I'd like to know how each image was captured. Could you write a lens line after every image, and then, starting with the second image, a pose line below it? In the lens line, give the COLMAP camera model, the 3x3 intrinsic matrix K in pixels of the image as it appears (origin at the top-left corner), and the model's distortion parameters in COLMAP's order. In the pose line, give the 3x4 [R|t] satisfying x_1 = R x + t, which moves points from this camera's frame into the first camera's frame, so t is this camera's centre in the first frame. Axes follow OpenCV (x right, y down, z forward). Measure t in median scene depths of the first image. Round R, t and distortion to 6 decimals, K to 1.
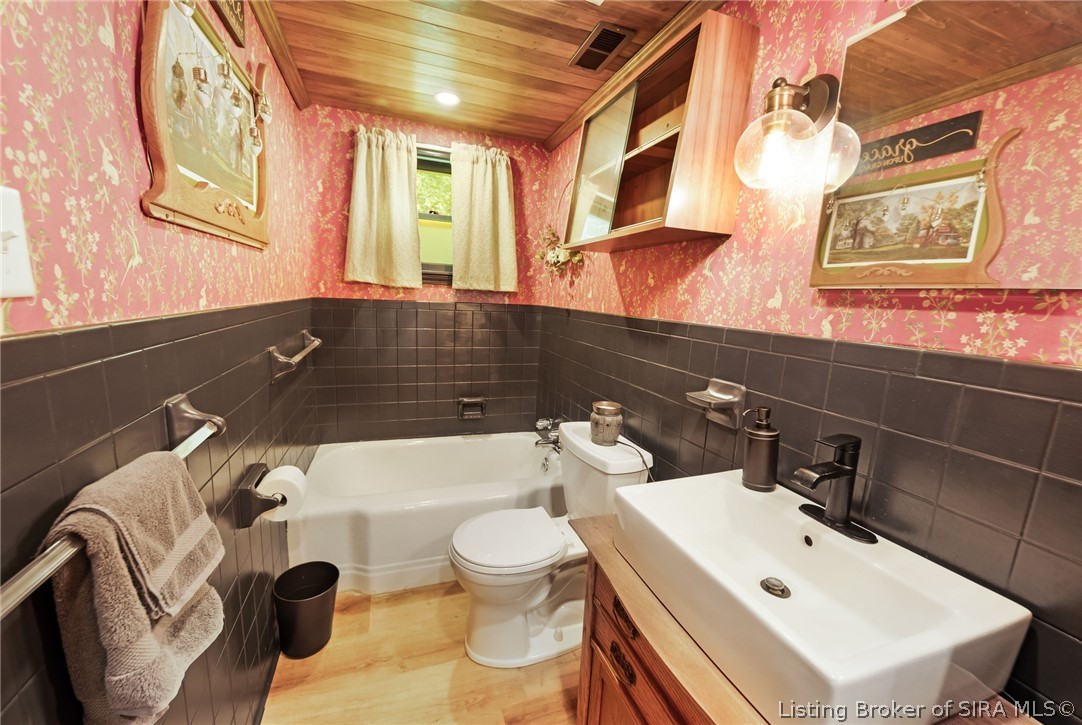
lens RADIAL K [[446.4, 0, 542.8], [0, 446.4, 360.5], [0, 0, 1]] dist [0.018216, -0.009307]
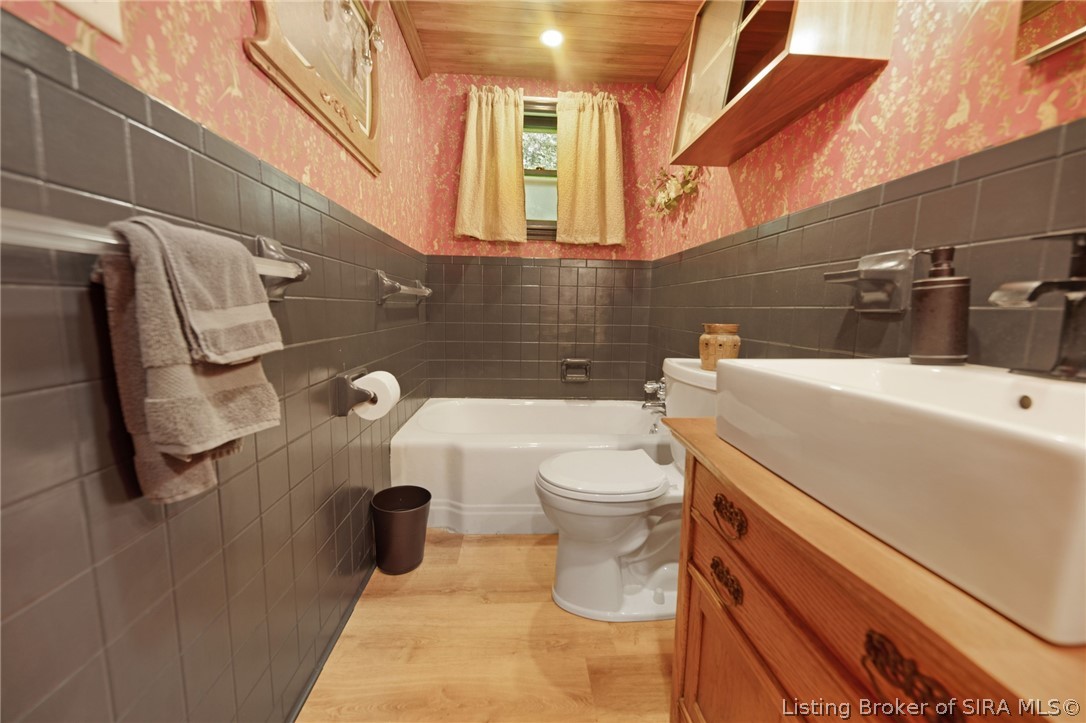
lens RADIAL K [[448.1, 0, 537.8], [0, 448.1, 366.3], [0, 0, 1]] dist [0.018216, -0.009307]
pose [[0.958675, 0.007443, -0.284405, 0.054759], [-0.023737, 0.998265, -0.053887, 0.230263], [0.283510, 0.058411, 0.957189, 0.095310]]
